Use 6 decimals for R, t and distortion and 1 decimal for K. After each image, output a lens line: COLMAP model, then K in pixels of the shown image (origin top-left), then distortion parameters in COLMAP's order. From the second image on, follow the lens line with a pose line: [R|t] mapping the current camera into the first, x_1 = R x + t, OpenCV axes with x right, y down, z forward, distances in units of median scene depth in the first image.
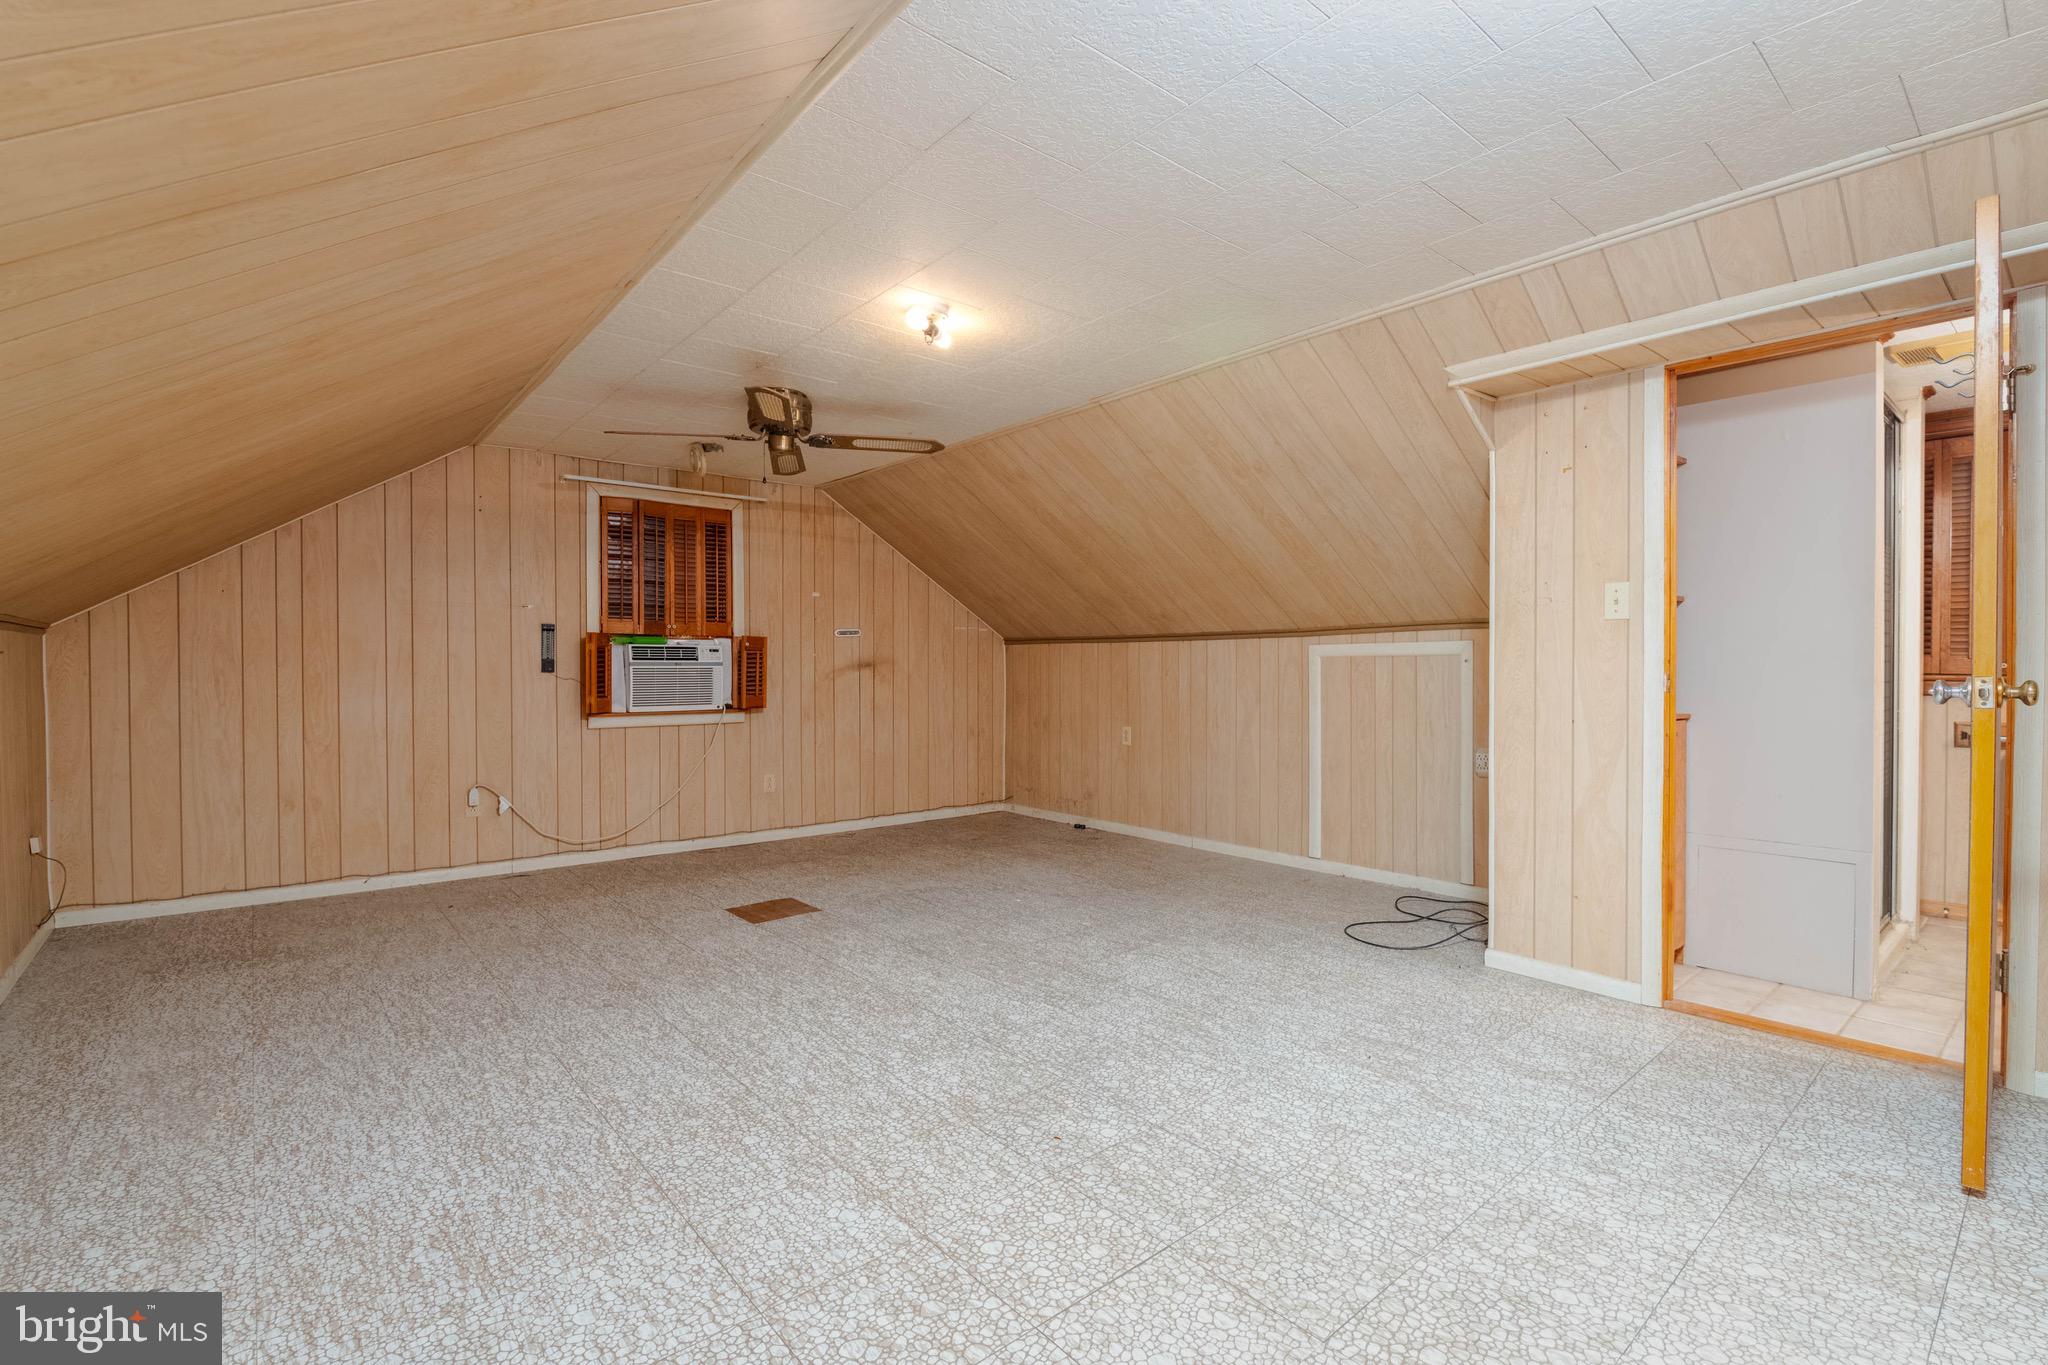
lens RADIAL K [[918.9, 0, 1034.7], [0, 918.9, 681.3], [0, 0, 1]] dist [-0.000061, -0.008128]
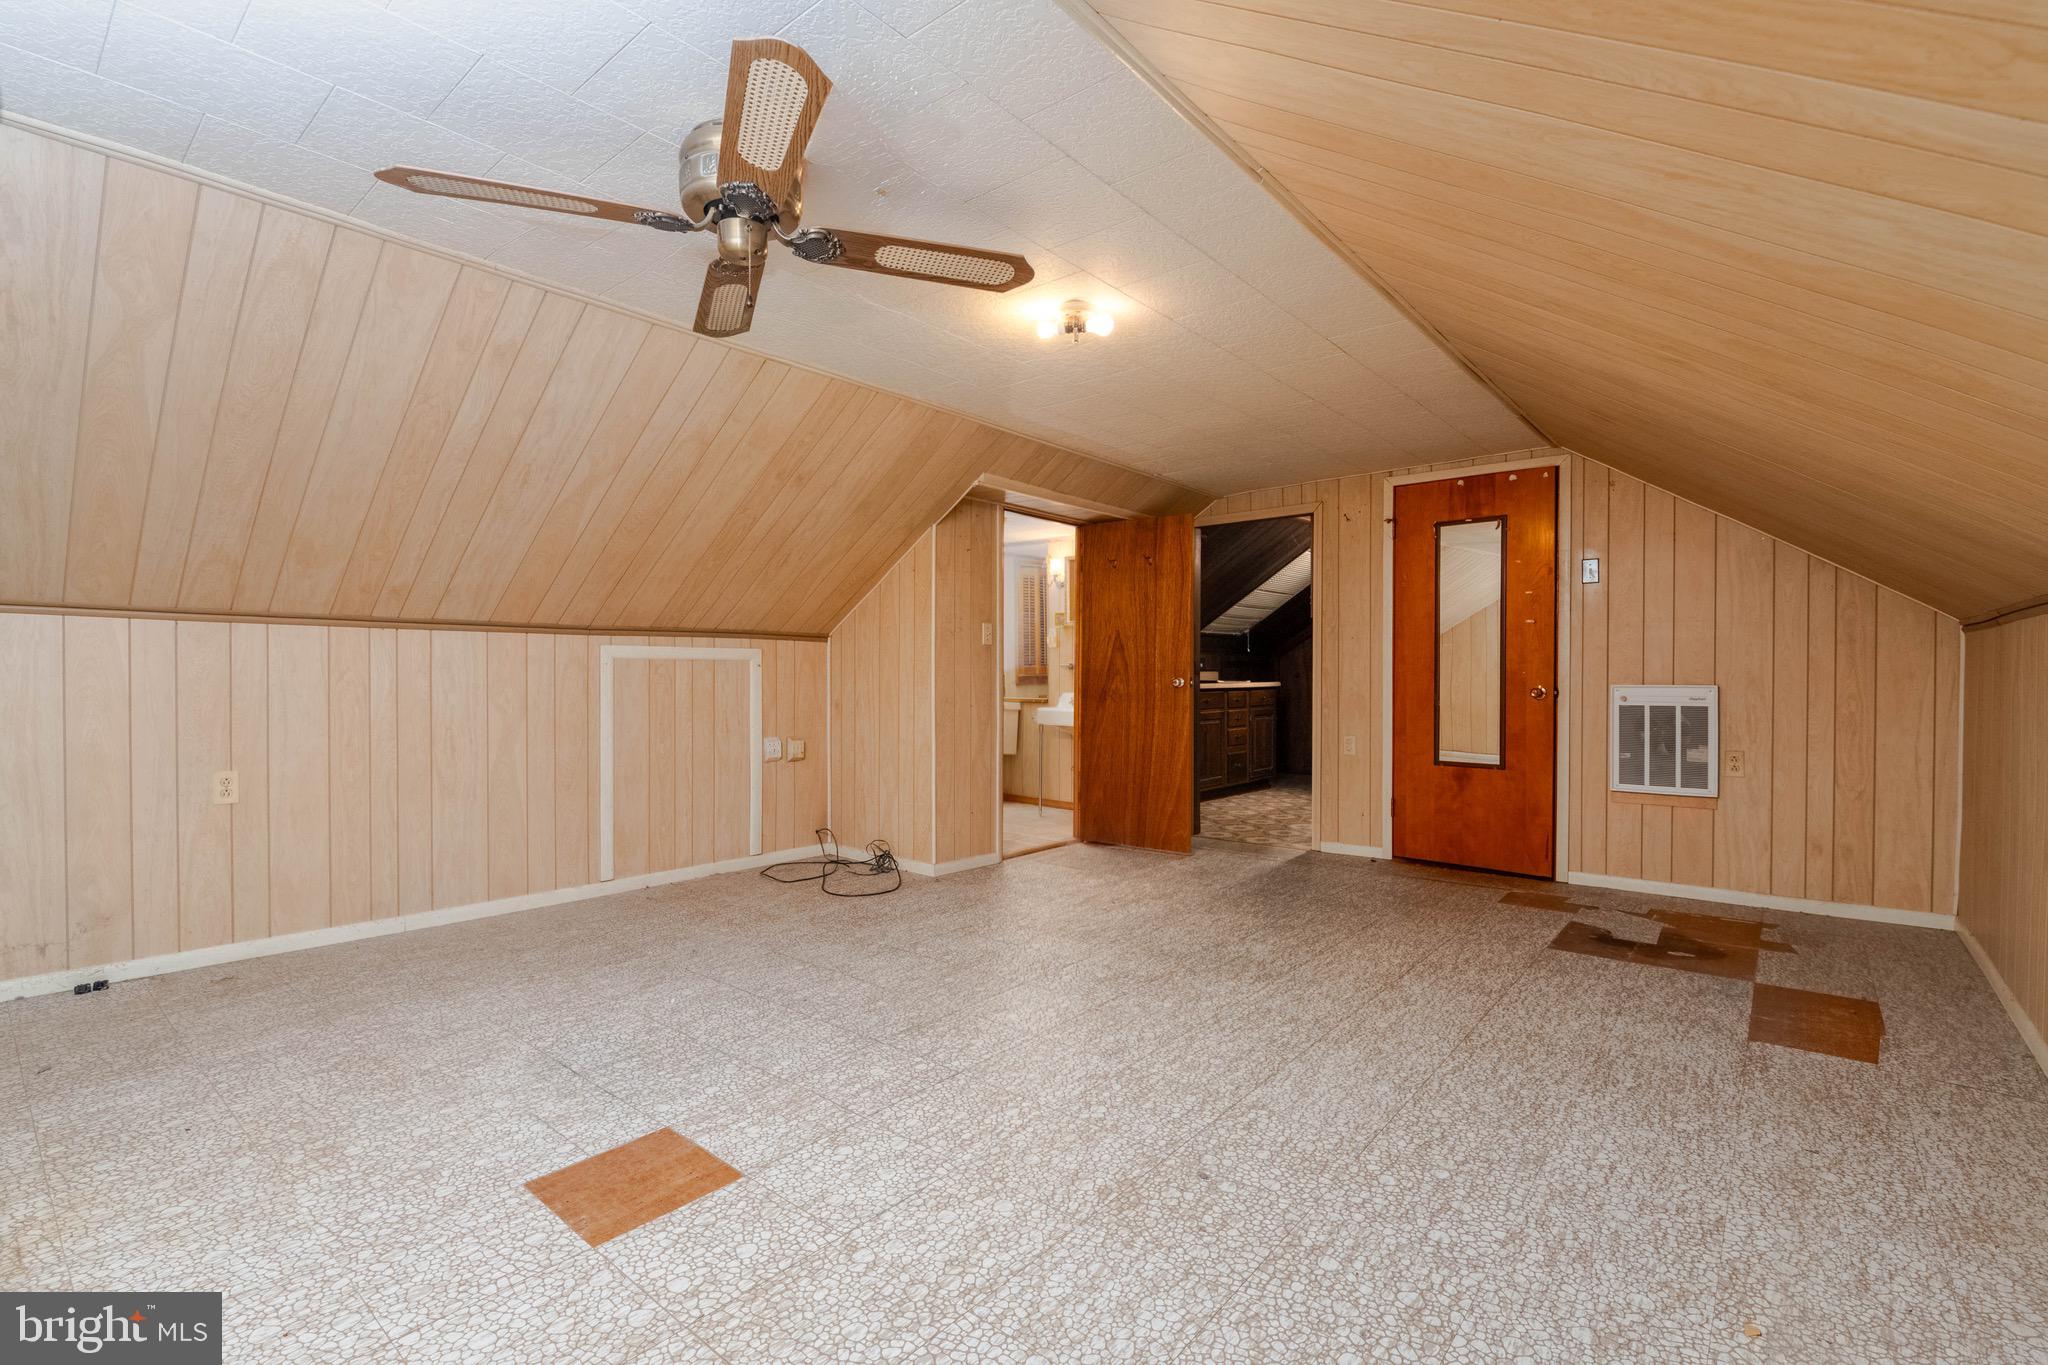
lens RADIAL K [[918.9, 0, 1034.7], [0, 918.9, 681.3], [0, 0, 1]] dist [-0.000061, -0.008128]
pose [[-0.172530, -0.006119, 0.984985, -1.161425], [0.010120, 0.999917, 0.007985, -0.011922], [-0.984952, 0.011345, -0.172454, 1.303246]]
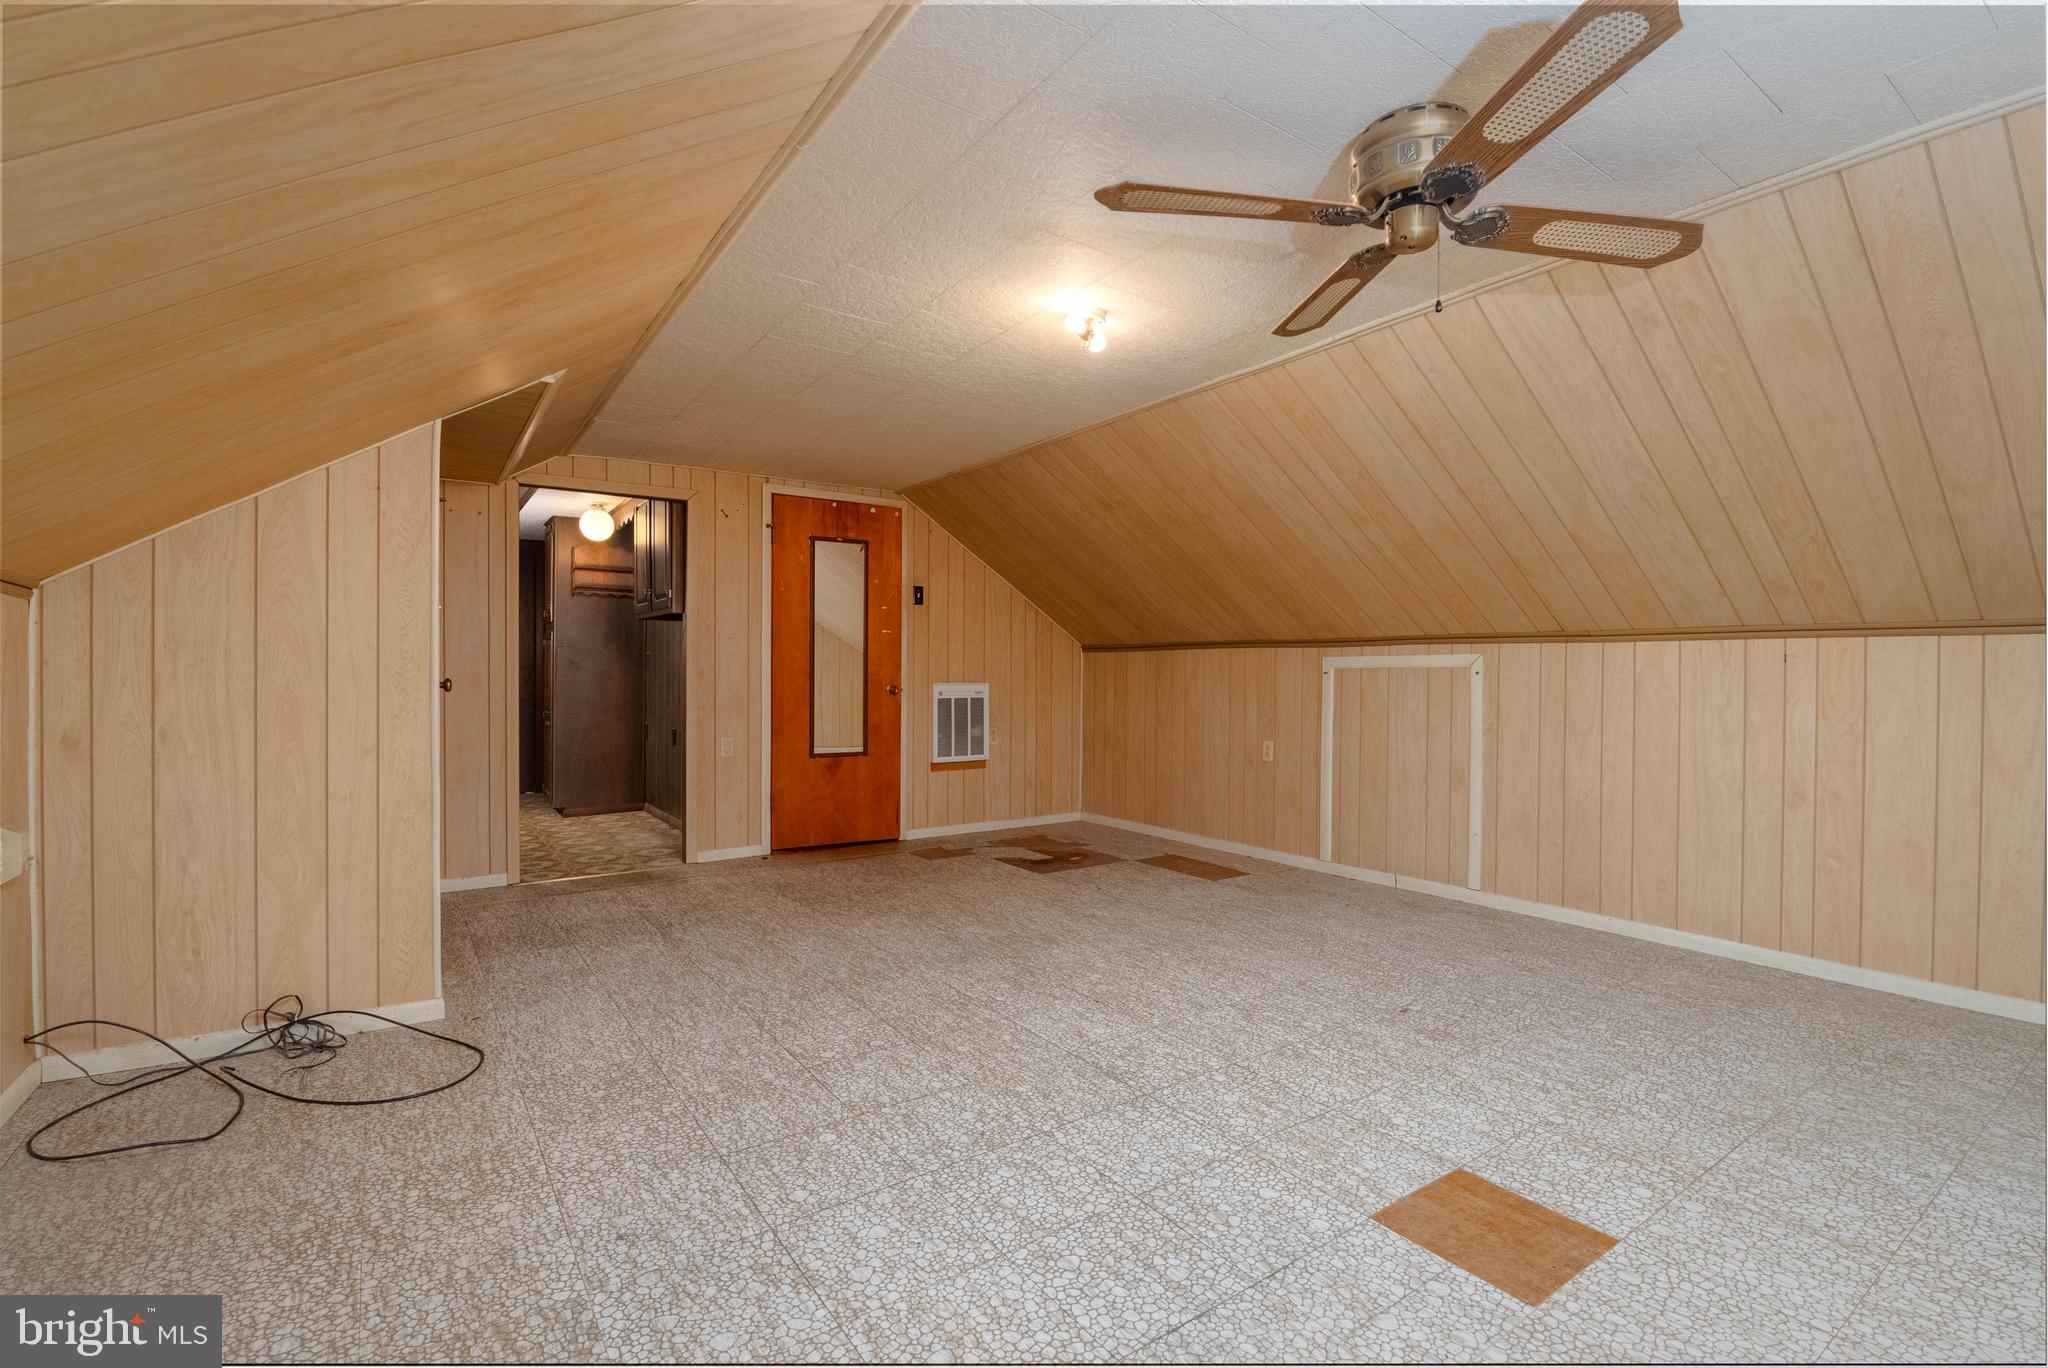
lens RADIAL K [[918.9, 0, 1034.7], [0, 918.9, 682.8], [0, 0, 1]] dist [-0.000061, -0.008128]
pose [[-0.995890, -0.002994, 0.090524, -0.161544], [-0.001283, 0.999819, 0.018958, -0.024379], [-0.090565, 0.018764, -0.995714, 2.148050]]
